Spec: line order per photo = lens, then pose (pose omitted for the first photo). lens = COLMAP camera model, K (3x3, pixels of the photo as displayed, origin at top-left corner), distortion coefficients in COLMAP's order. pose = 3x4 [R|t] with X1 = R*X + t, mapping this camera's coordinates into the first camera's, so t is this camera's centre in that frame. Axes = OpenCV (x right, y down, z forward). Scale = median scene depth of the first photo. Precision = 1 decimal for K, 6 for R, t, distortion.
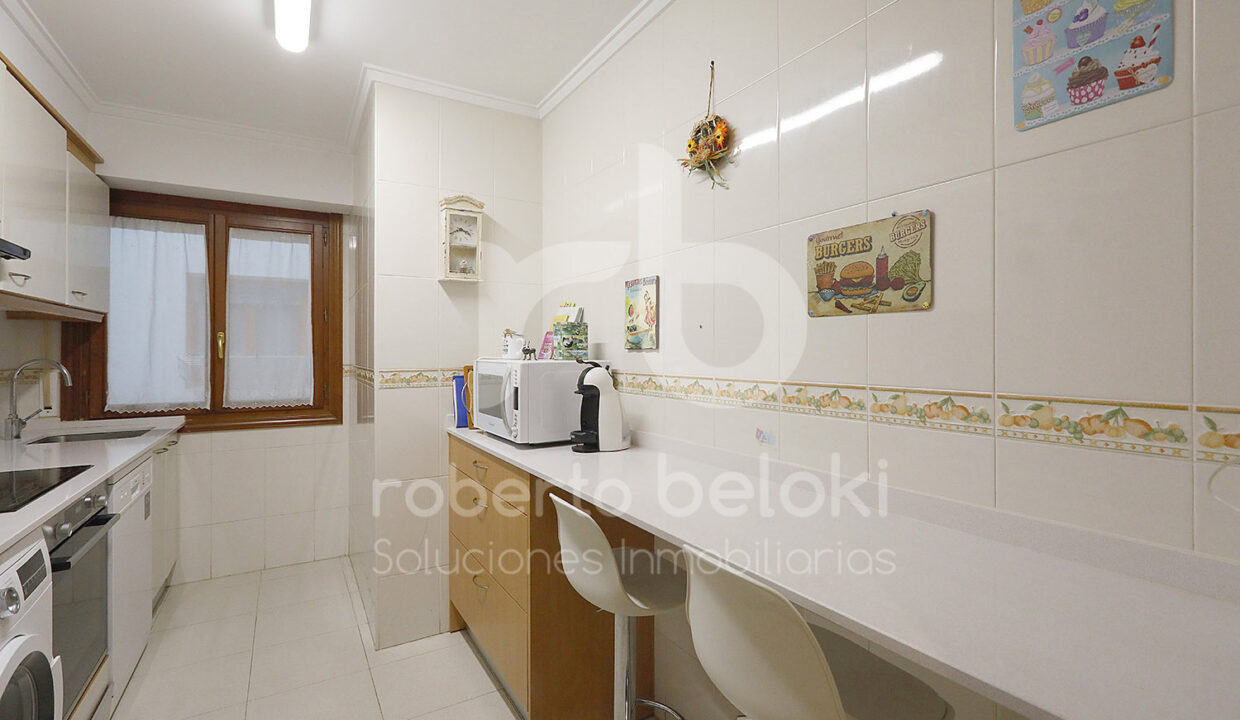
lens RADIAL K [[555.6, 0, 620.0], [0, 555.6, 360.0], [0, 0, 1]] dist [-0.003551, 0.000724]
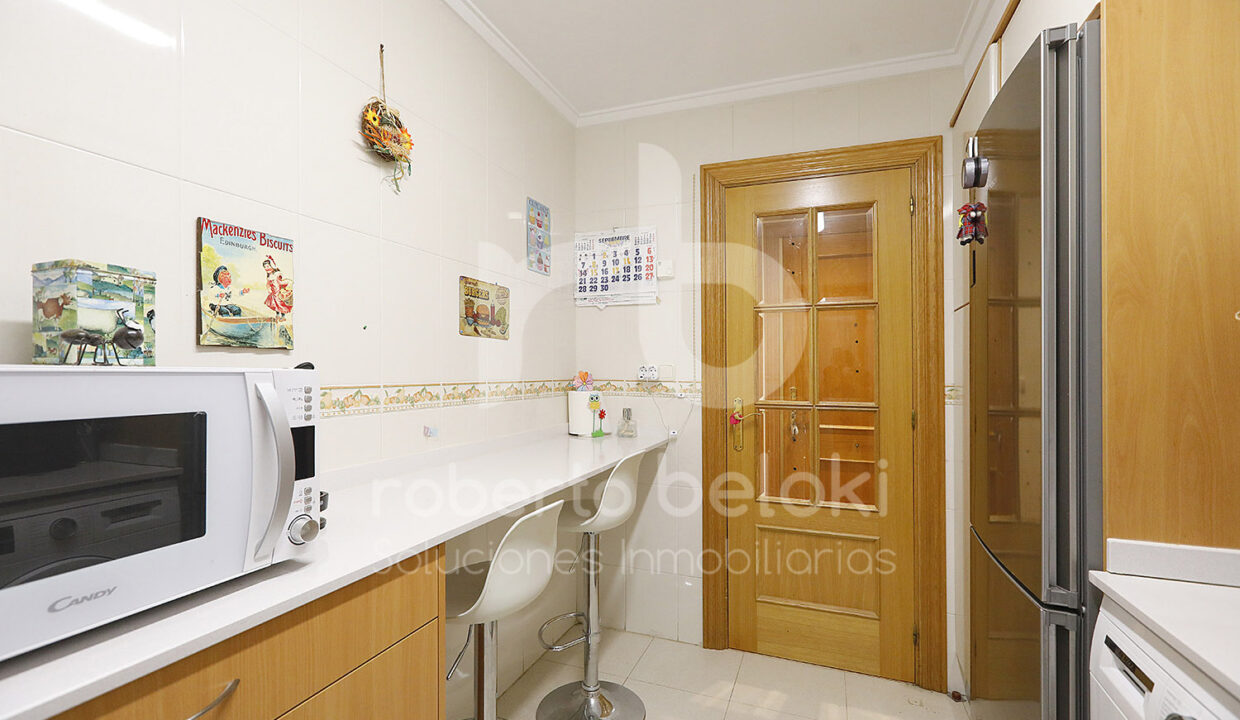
lens RADIAL K [[555.6, 0, 620.0], [0, 555.6, 360.0], [0, 0, 1]] dist [-0.003551, 0.000724]
pose [[-0.619270, -0.015384, 0.785027, -0.658780], [-0.024948, 0.999689, -0.000089, -0.016229], [-0.784782, -0.019640, -0.619461, 1.028328]]
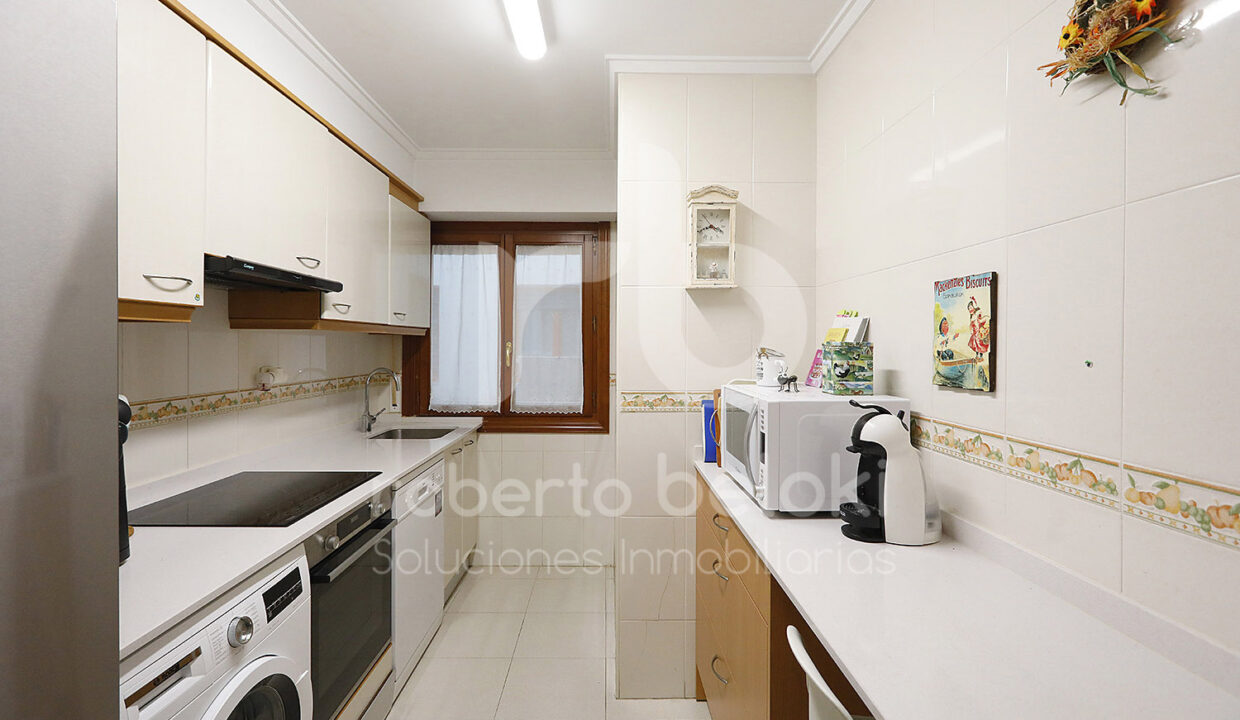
lens RADIAL K [[552.6, 0, 615.3], [0, 552.6, 347.5], [0, 0, 1]] dist [-0.003633, 0.000484]
pose [[0.860164, 0.009054, -0.509937, 0.018360], [-0.011638, 0.999931, -0.001876, -0.059028], [0.509885, 0.007548, 0.860210, 0.252406]]
